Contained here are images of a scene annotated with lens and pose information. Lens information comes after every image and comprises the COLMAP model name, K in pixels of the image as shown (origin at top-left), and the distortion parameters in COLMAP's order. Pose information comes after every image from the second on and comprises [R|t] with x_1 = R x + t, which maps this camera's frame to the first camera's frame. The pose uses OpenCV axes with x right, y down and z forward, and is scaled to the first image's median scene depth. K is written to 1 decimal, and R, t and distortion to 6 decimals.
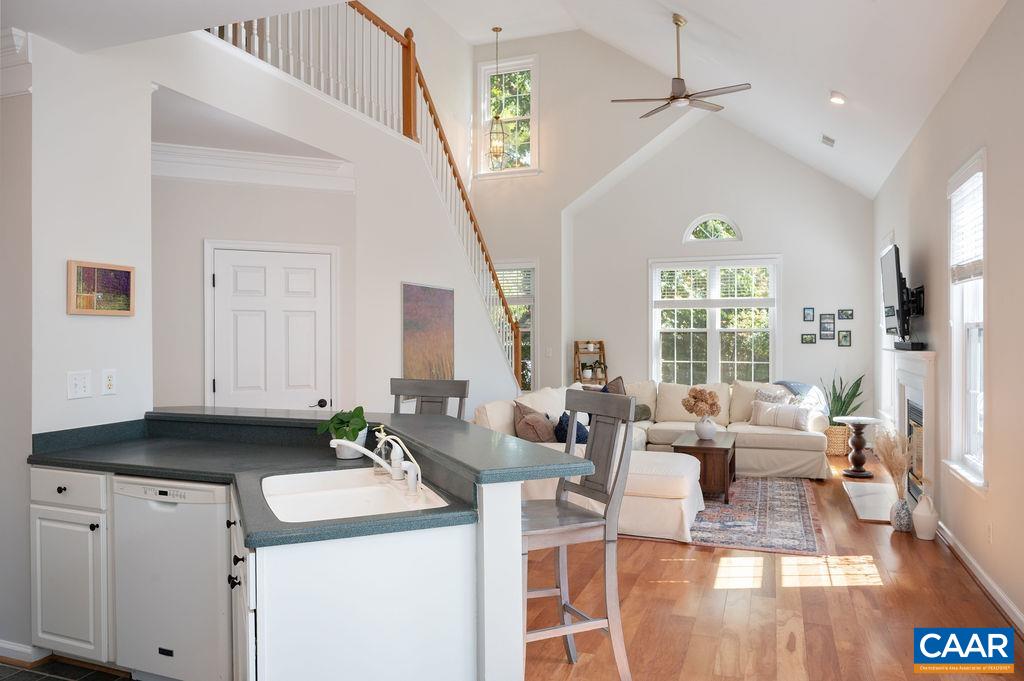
lens RADIAL K [[712.2, 0, 512.5], [0, 712.2, 337.7], [0, 0, 1]] dist [0.006538, -0.001476]
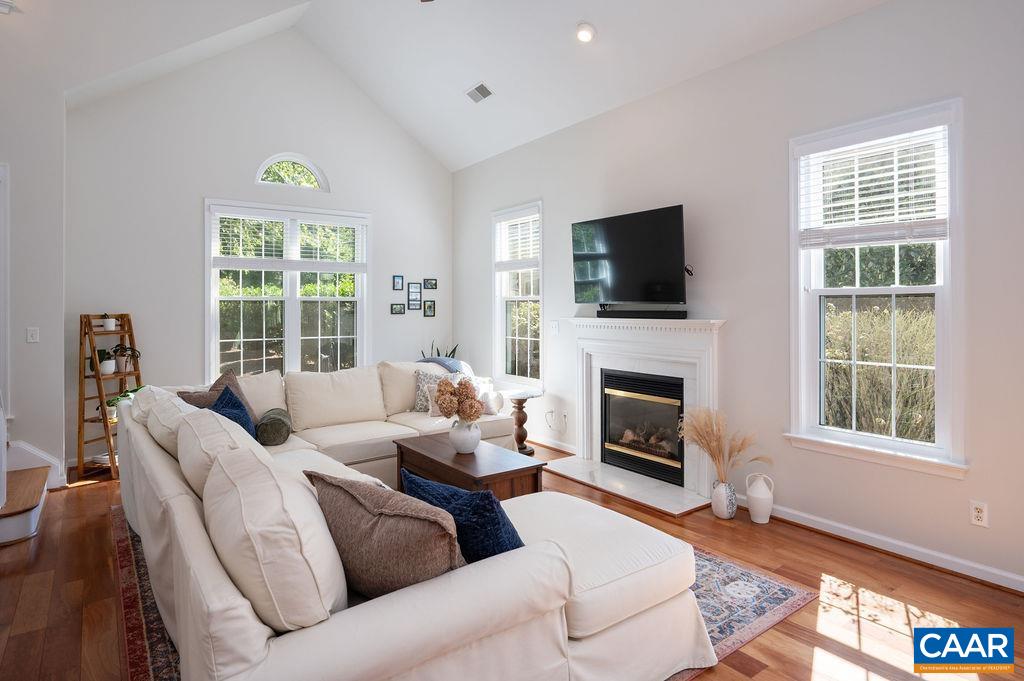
lens RADIAL K [[561.6, 0, 483.4], [0, 561.6, 307.0], [0, 0, 1]] dist [-0.001954, -0.000882]
pose [[0.563848, 0.000202, 0.825879, -0.126261], [0.004568, 0.999984, -0.003363, 0.001850], [-0.825866, 0.005669, 0.563838, 0.496242]]
